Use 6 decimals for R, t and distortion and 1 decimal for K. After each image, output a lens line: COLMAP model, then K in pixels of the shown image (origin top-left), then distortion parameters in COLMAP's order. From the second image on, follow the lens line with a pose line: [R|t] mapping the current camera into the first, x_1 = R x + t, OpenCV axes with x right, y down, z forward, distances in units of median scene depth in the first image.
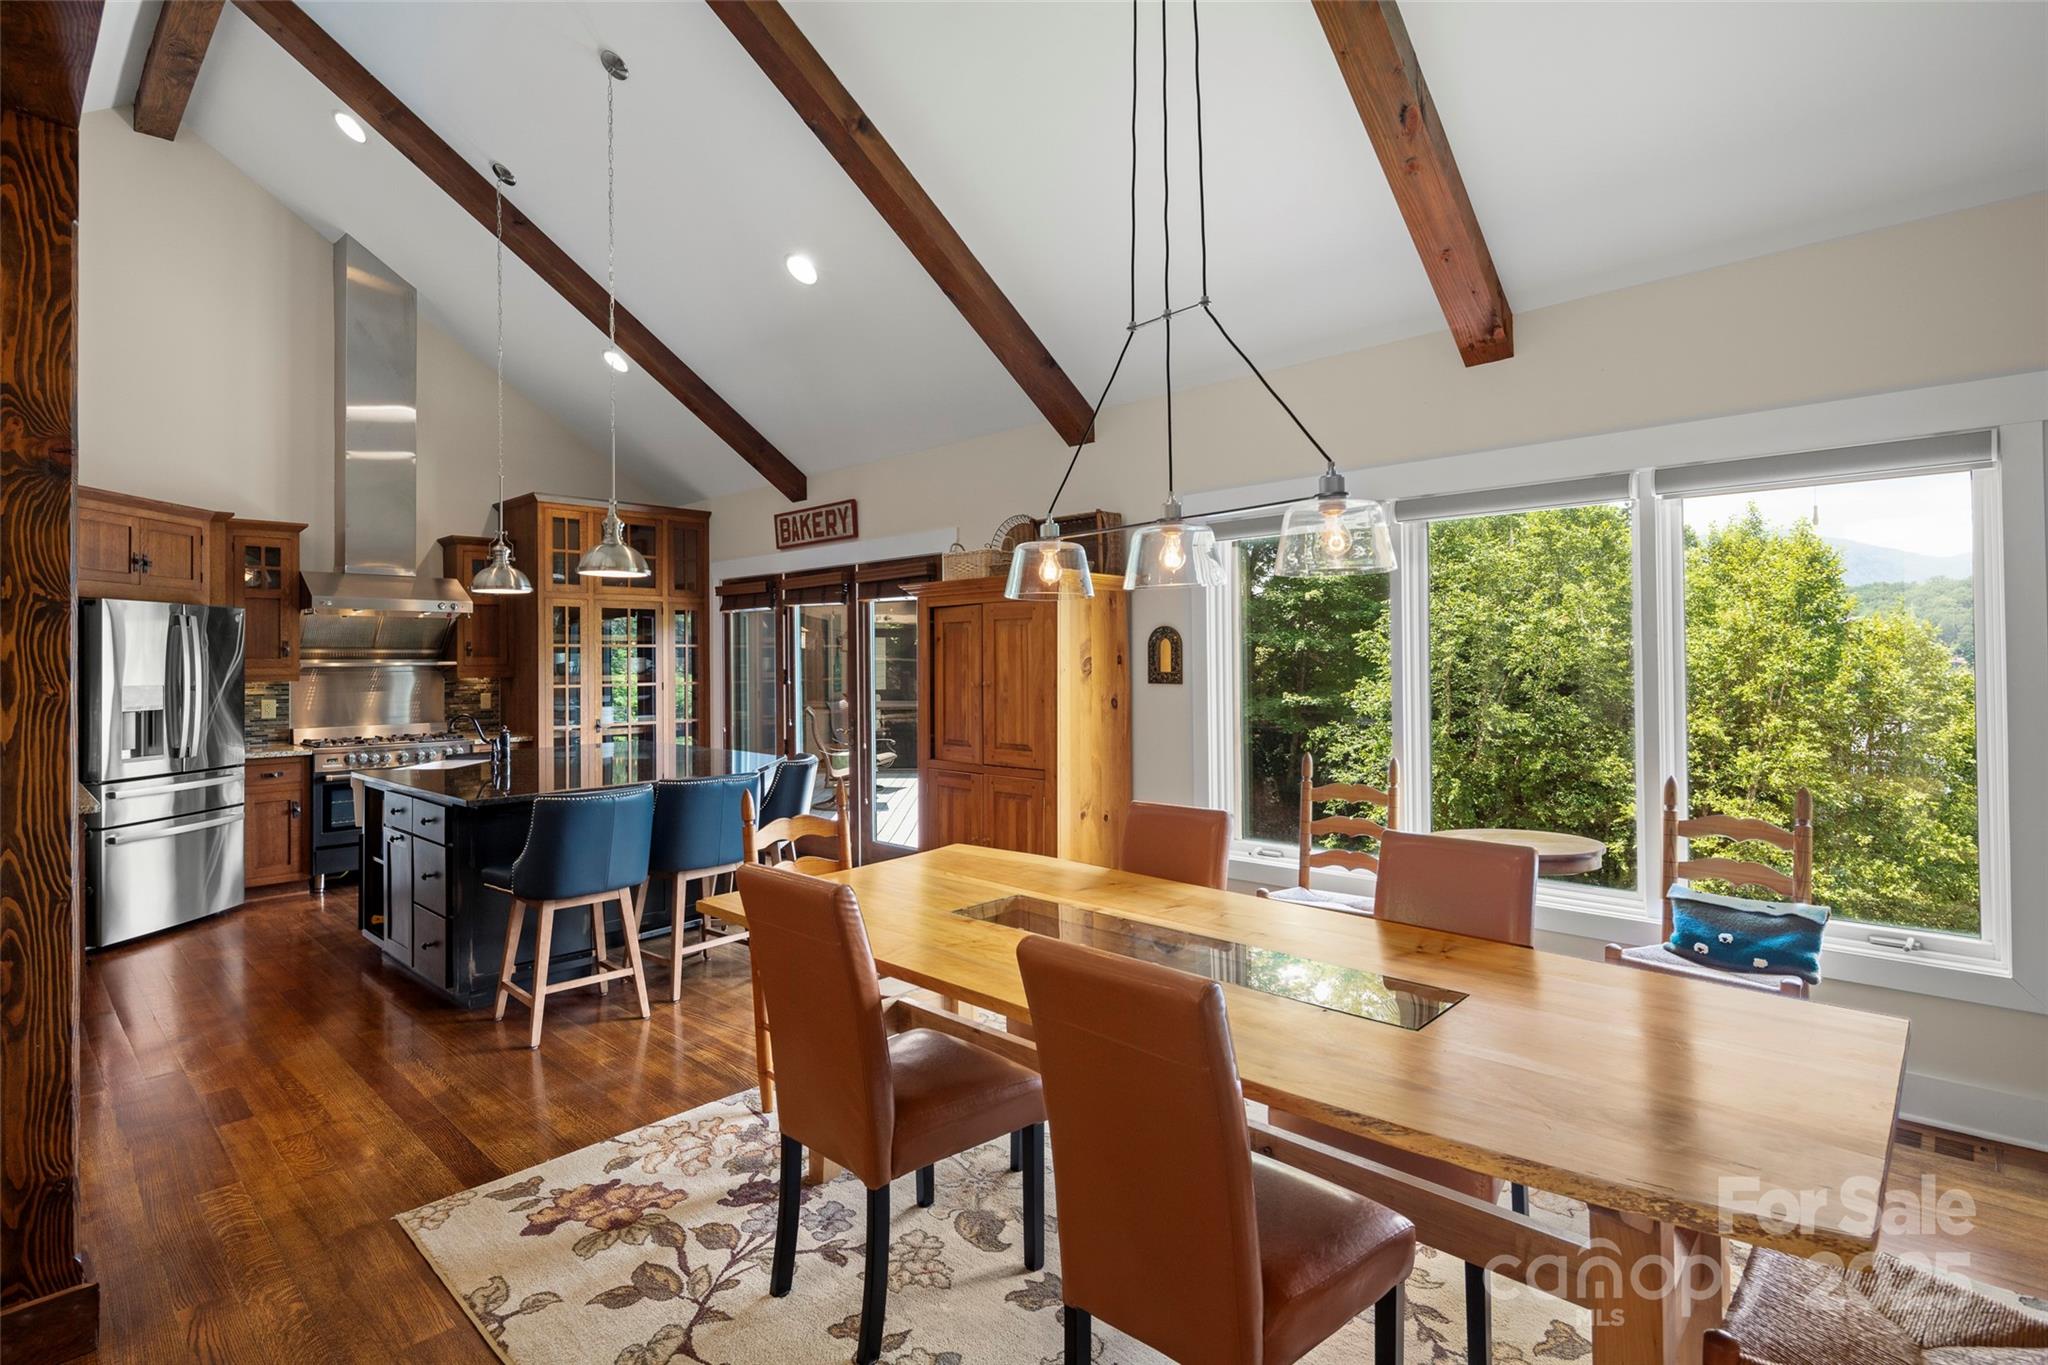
lens RADIAL K [[1001.2, 0, 1038.5], [0, 1001.2, 644.3], [0, 0, 1]] dist [0.005726, -0.005512]
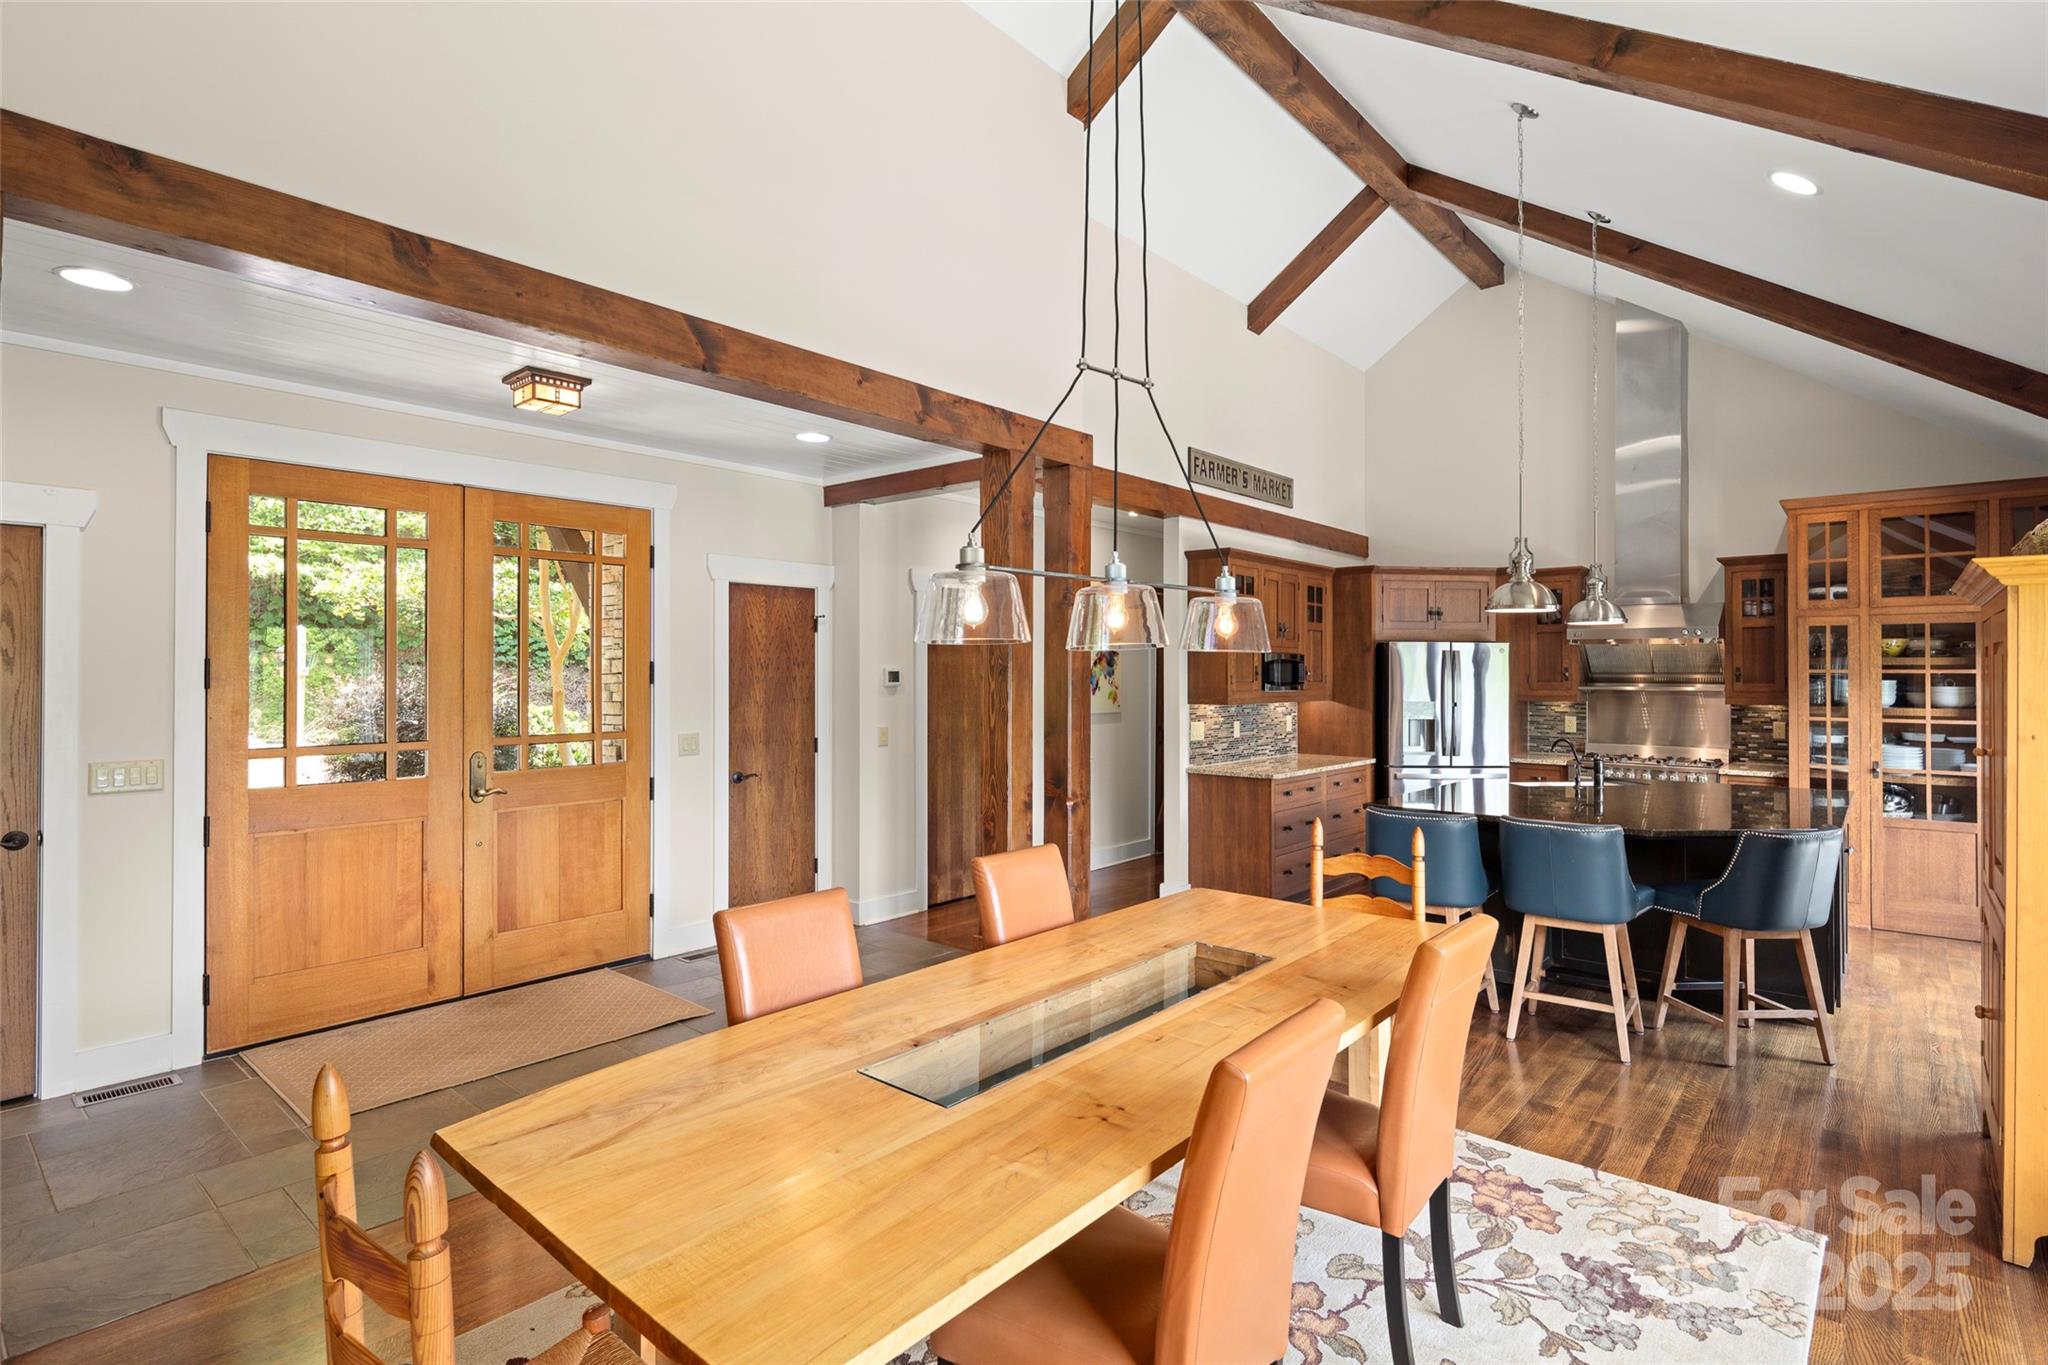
lens RADIAL K [[1001.2, 0, 1008.4], [0, 1001.2, 668.1], [0, 0, 1]] dist [0.005726, -0.005512]
pose [[0.040221, -0.000852, -0.999190, 0.403208], [0.010831, 0.999941, -0.000417, -0.009115], [0.999132, -0.010806, 0.040228, 0.283386]]
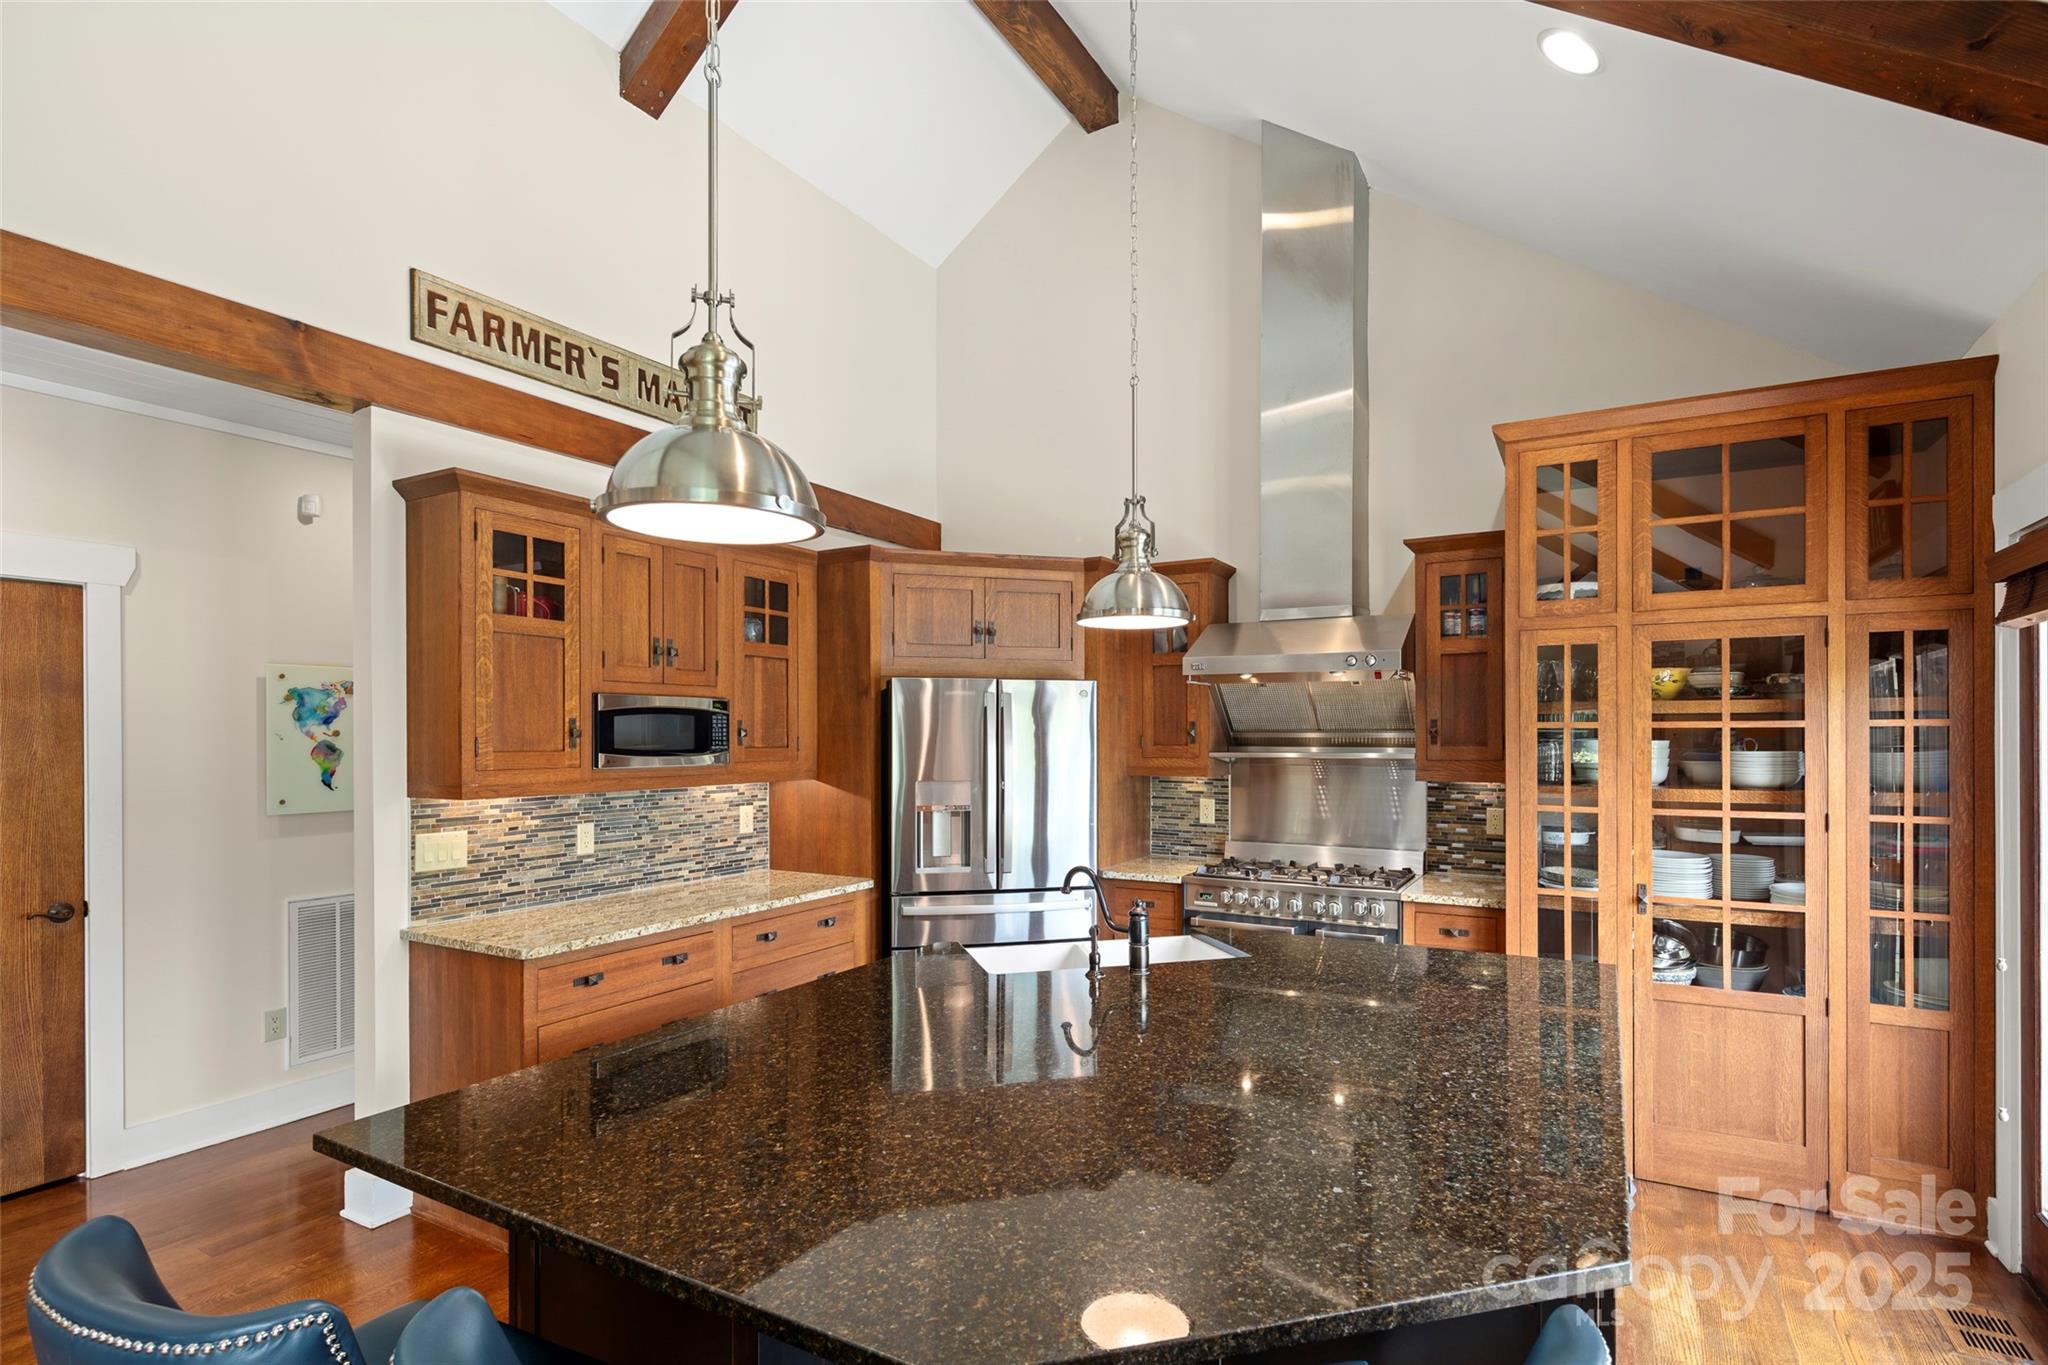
lens RADIAL K [[1001.2, 0, 1010.4], [0, 1001.2, 738.7], [0, 0, 1]] dist [0.005726, -0.005512]
pose [[0.226533, 0.007973, -0.973971, -0.061136], [0.014117, 0.999835, 0.011468, -0.001335], [0.973901, -0.016348, 0.226383, 0.686905]]
